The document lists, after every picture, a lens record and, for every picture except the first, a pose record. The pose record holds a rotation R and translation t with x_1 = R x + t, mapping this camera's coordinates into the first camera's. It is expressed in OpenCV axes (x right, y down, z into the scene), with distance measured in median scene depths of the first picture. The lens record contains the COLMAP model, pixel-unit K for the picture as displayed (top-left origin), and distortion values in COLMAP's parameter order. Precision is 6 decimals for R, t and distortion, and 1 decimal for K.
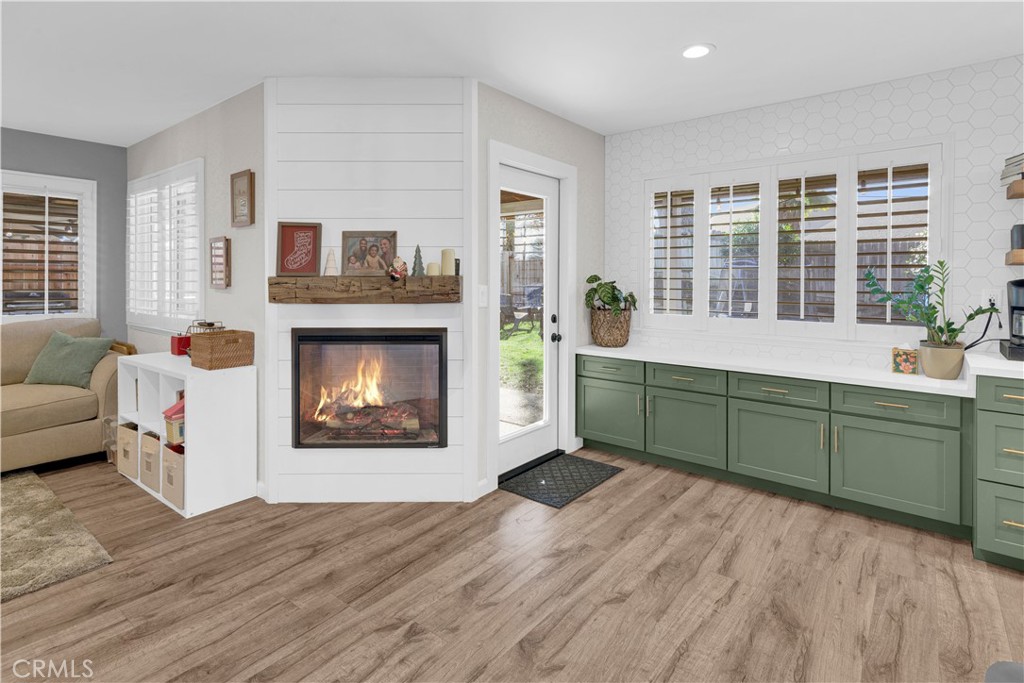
lens RADIAL K [[517.0, 0, 515.0], [0, 517.0, 289.8], [0, 0, 1]] dist [0.024860, -0.000793]
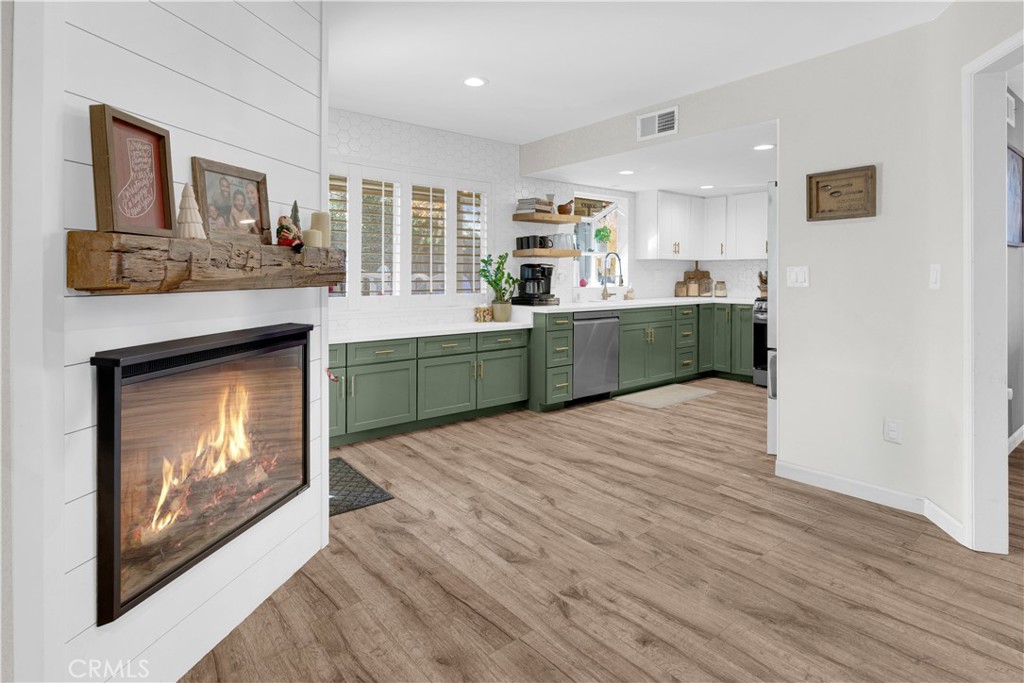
lens RADIAL K [[522.8, 0, 496.8], [0, 522.8, 272.9], [0, 0, 1]] dist [0.003029, 0.000042]
pose [[0.233199, 0.000162, 0.972429, -0.790989], [0.019334, 0.999802, -0.004803, 0.016229], [-0.972237, 0.019921, 0.233150, 0.574266]]
